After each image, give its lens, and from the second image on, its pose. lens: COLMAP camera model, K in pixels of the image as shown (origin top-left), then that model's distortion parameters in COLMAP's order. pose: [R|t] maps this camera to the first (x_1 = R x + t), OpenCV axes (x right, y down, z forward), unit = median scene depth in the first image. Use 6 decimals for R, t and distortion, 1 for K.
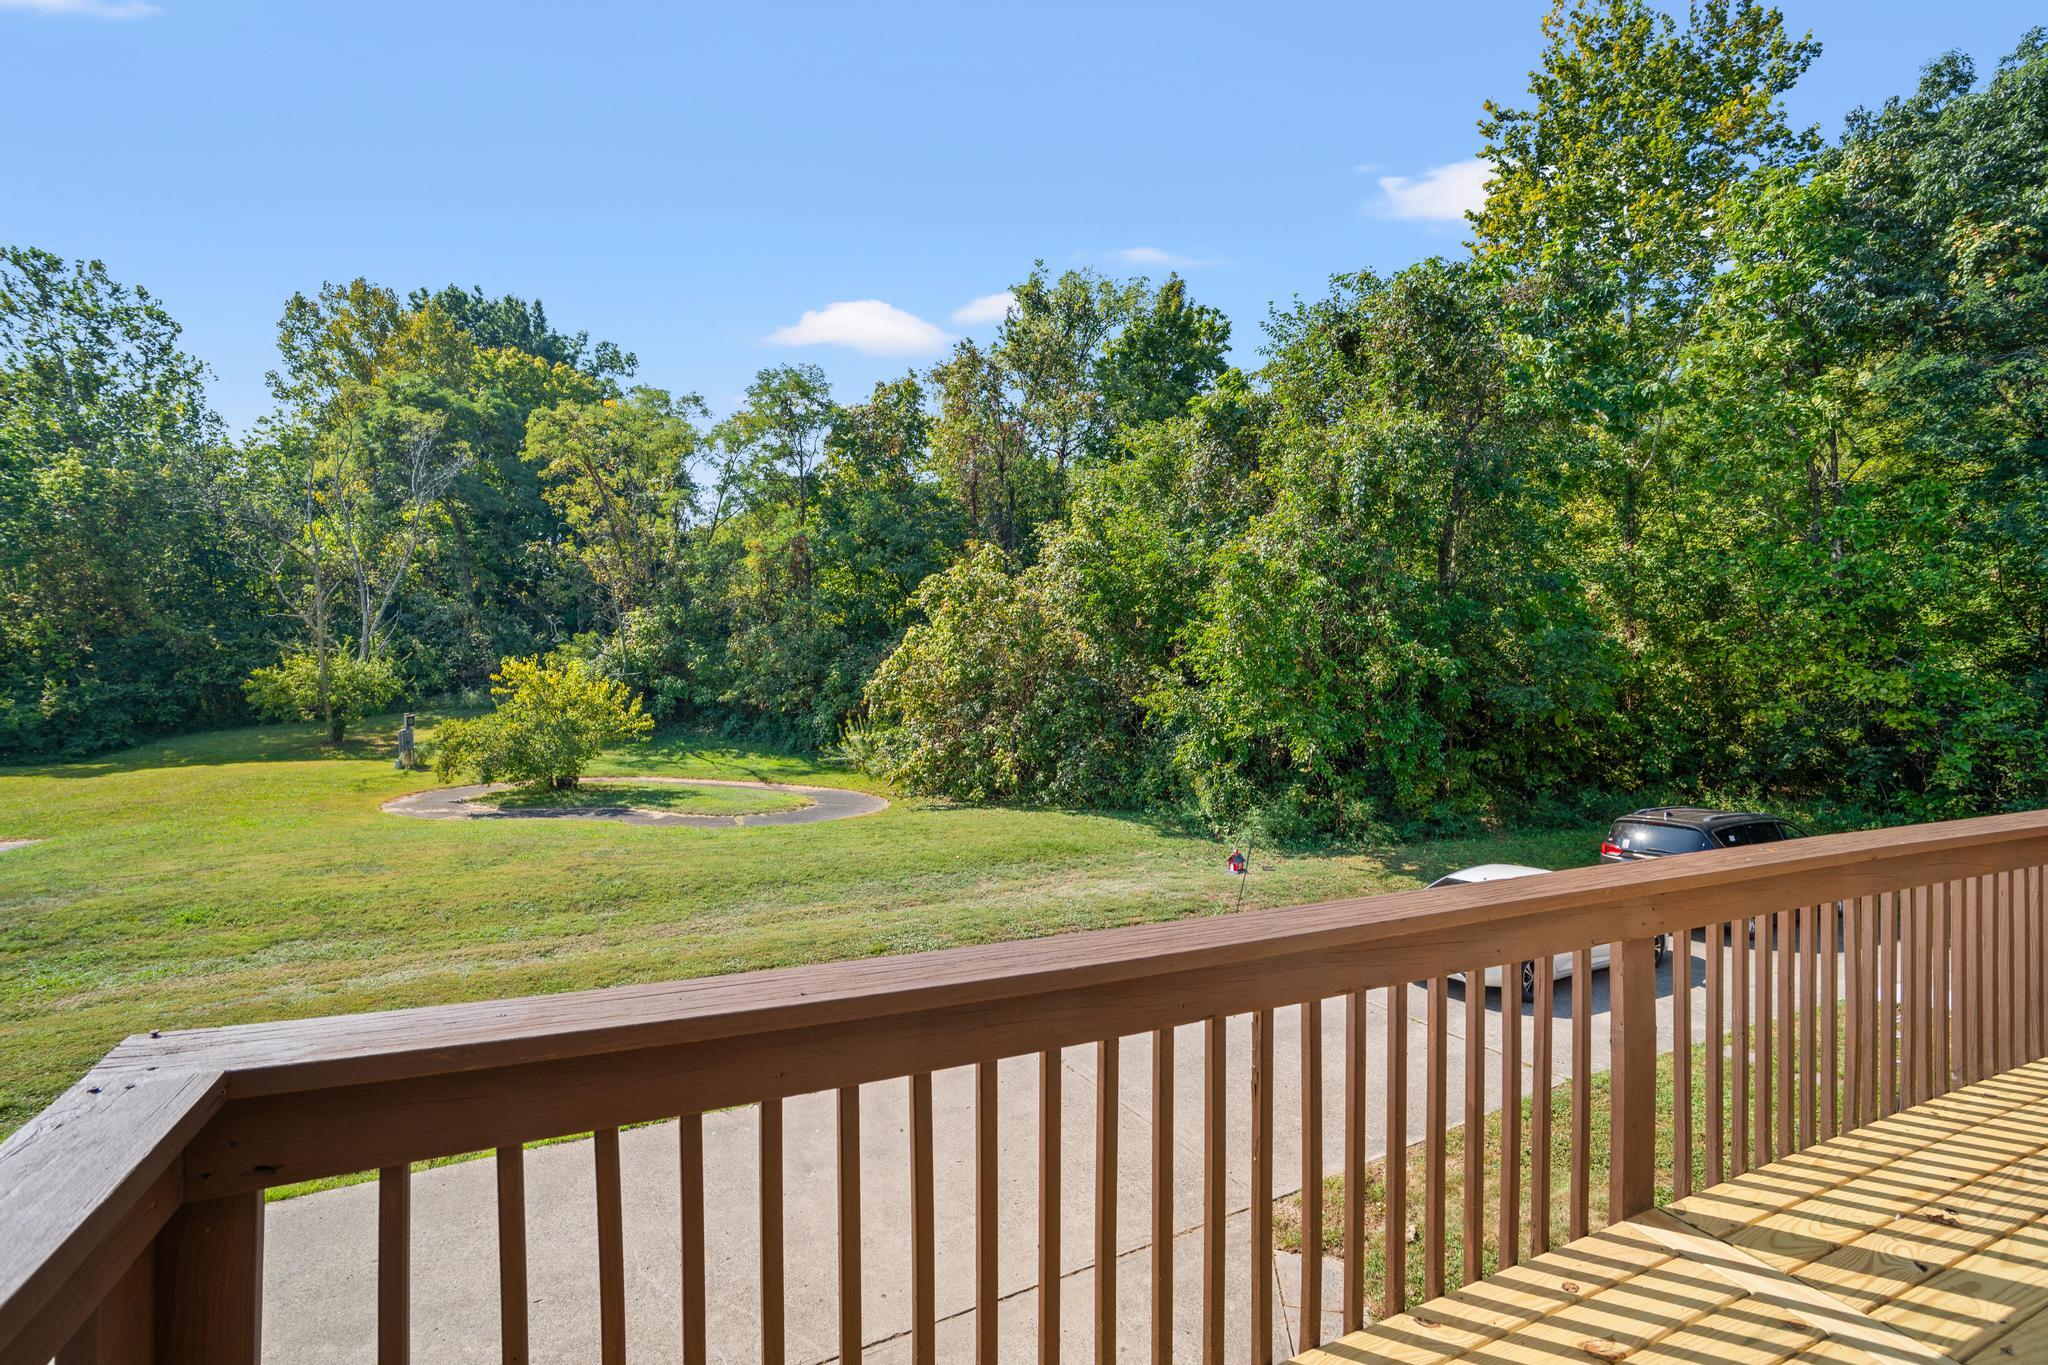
lens RADIAL K [[898.4, 0, 1024.0], [0, 898.4, 682.5], [0, 0, 1]] dist [-0.016480, 0.009069]
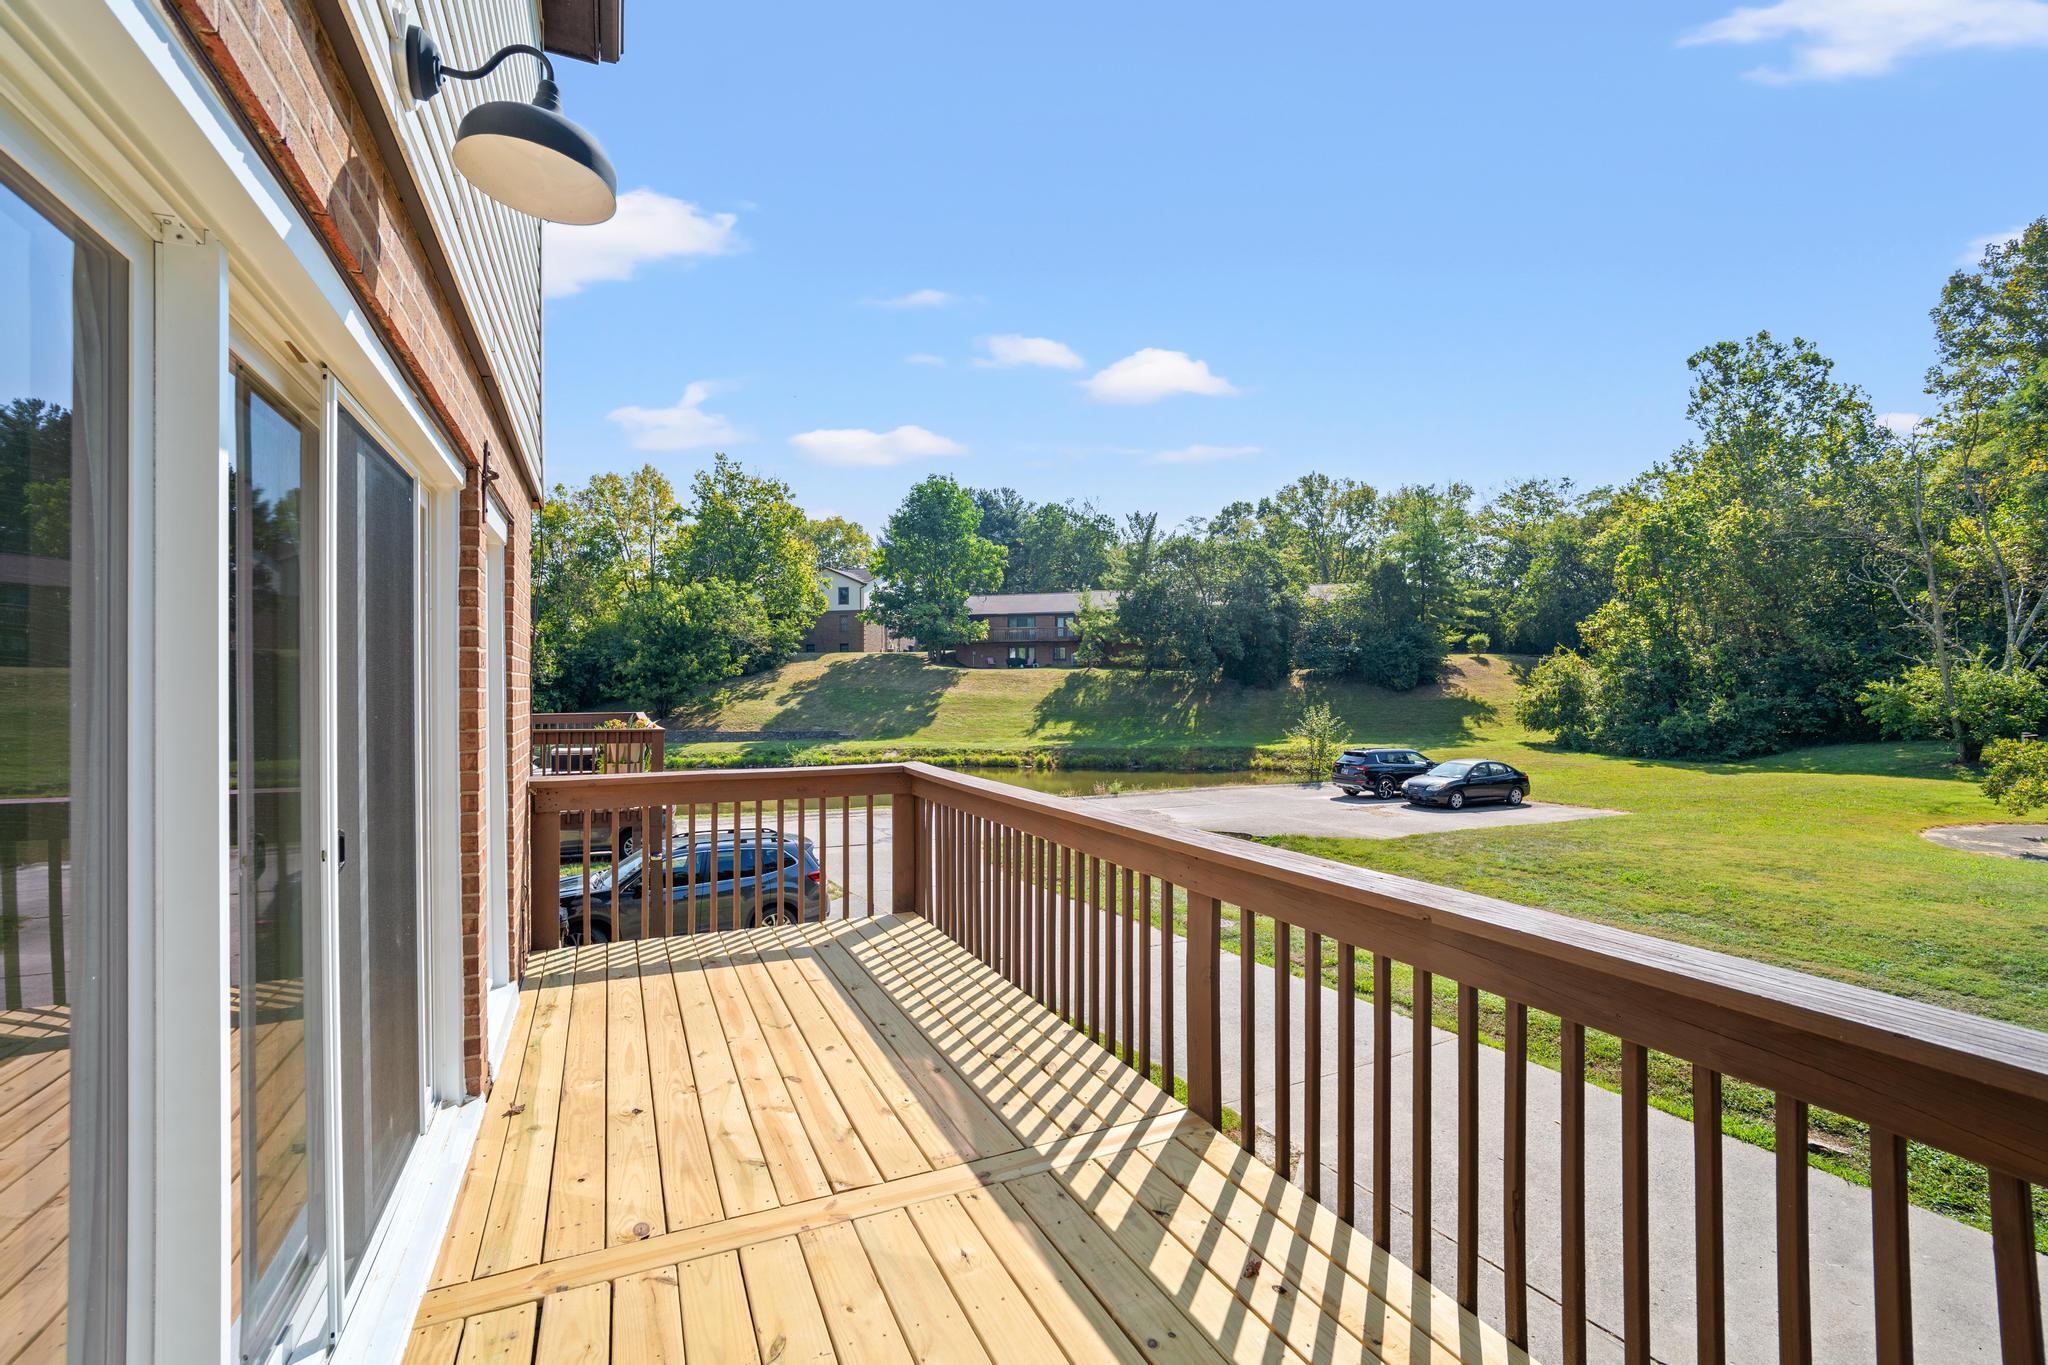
lens RADIAL K [[898.4, 0, 1024.0], [0, 898.4, 682.5], [0, 0, 1]] dist [-0.016480, 0.009069]
pose [[-0.001490, -0.013311, -0.999910, 0.126860], [-0.003892, 0.999904, -0.013305, 0.001607], [0.999991, 0.003872, -0.001542, 0.050419]]
